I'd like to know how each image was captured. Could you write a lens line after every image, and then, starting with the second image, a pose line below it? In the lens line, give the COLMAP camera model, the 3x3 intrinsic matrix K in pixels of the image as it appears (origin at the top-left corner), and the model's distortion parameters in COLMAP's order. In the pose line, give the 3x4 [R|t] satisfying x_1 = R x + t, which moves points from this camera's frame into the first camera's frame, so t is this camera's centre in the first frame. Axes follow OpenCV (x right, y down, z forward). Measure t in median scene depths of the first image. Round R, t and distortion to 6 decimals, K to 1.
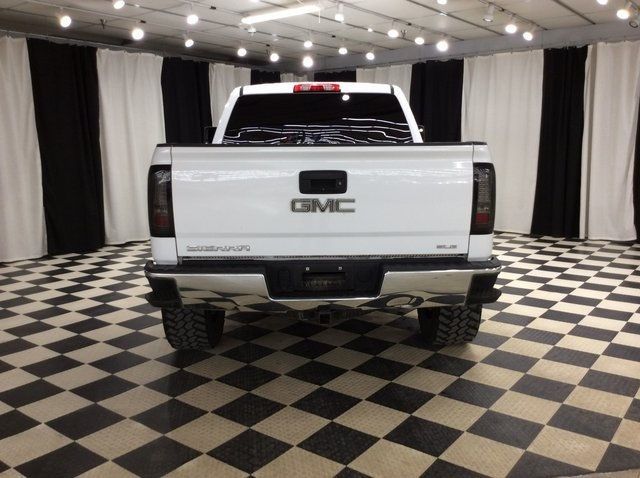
lens RADIAL K [[586.7, 0, 323.5], [0, 586.7, 235.9], [0, 0, 1]] dist [0.022265, 0.000000]
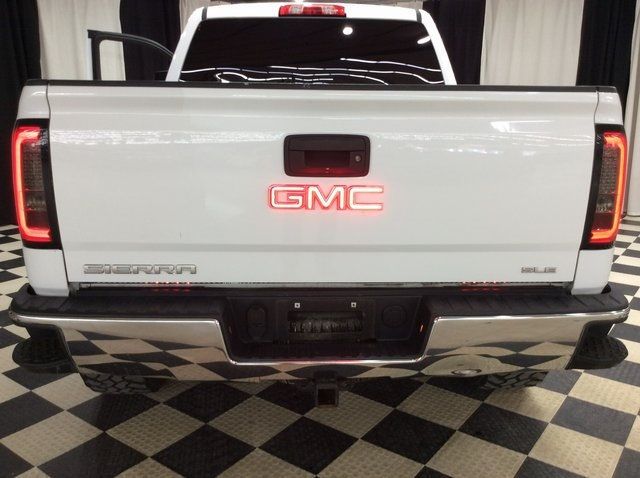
lens RADIAL K [[586.7, 0, 322.9], [0, 586.7, 237.1], [0, 0, 1]] dist [0.022265, 0.000000]
pose [[0.999710, 0.012709, 0.020447, -0.011958], [-0.014216, 0.997057, 0.075333, -0.044659], [-0.019429, -0.075602, 0.996949, 0.350716]]
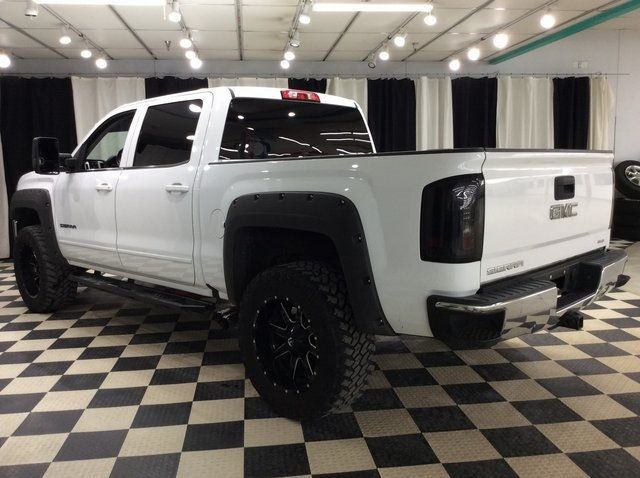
lens RADIAL K [[586.7, 0, 323.7], [0, 586.7, 242.2], [0, 0, 1]] dist [0.022265, 0.000000]
pose [[0.711933, -0.096783, 0.695546, -0.797855], [0.123512, 0.992275, 0.011650, -0.048816], [-0.691300, 0.077614, 0.718387, 0.447730]]
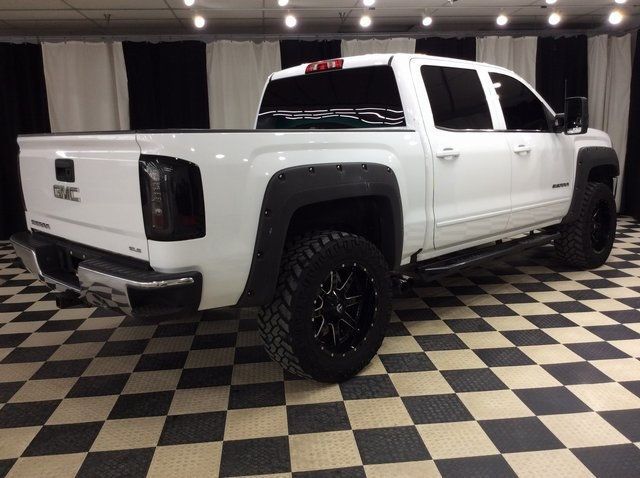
lens RADIAL K [[586.7, 0, 321.0], [0, 586.7, 237.9], [0, 0, 1]] dist [0.022265, 0.000000]
pose [[0.679381, 0.119604, -0.723973, 0.848659], [-0.093947, 0.992685, 0.075836, -0.075056], [0.727747, 0.016493, 0.685648, 0.489053]]
